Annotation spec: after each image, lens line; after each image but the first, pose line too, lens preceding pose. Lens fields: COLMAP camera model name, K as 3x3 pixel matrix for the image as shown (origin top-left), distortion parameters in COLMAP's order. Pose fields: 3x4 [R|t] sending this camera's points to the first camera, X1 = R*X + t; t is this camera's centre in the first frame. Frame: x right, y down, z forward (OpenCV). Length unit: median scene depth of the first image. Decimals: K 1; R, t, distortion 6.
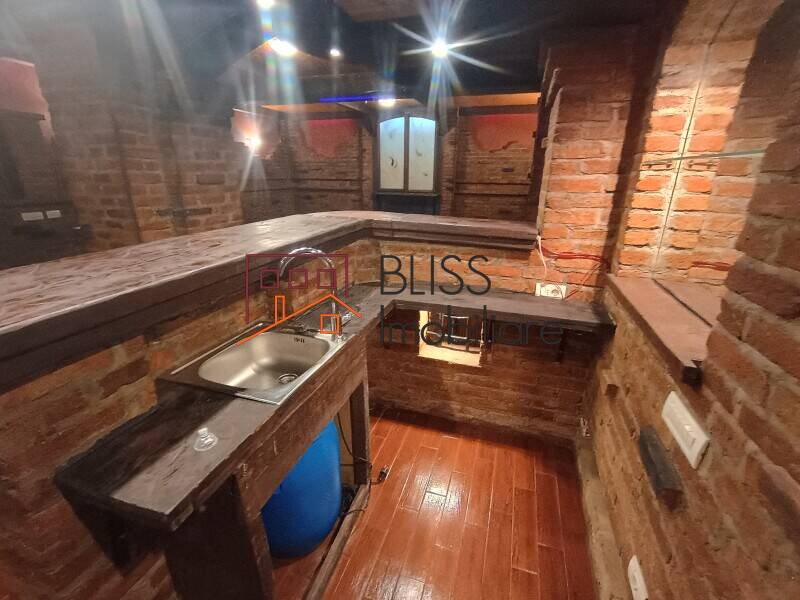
lens RADIAL K [[361.7, 0, 401.2], [0, 361.7, 301.9], [0, 0, 1]] dist [-0.000918, -0.000119]
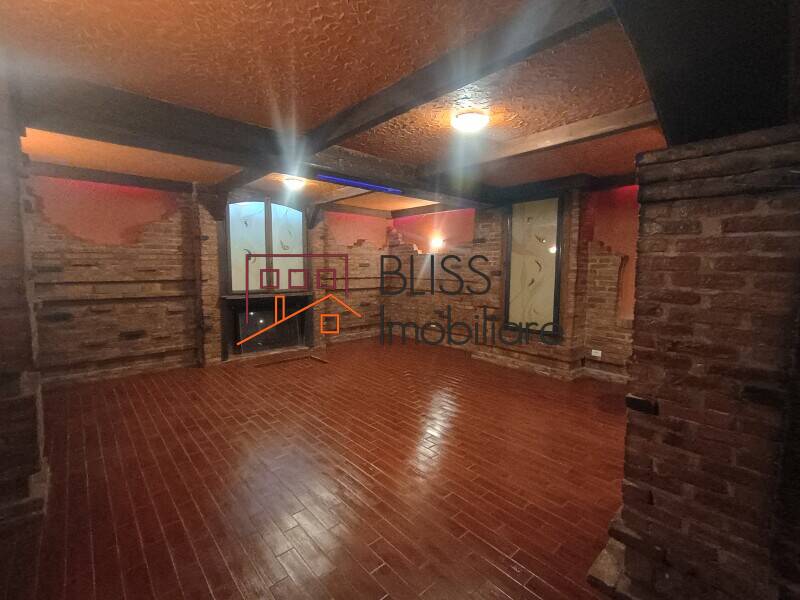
lens RADIAL K [[361.7, 0, 398.3], [0, 361.7, 300.1], [0, 0, 1]] dist [-0.000918, -0.000119]
pose [[0.508885, -0.088788, 0.856243, -0.485473], [0.290143, 0.954157, -0.073498, -0.147342], [-0.810465, 0.285835, 0.511317, 0.375177]]
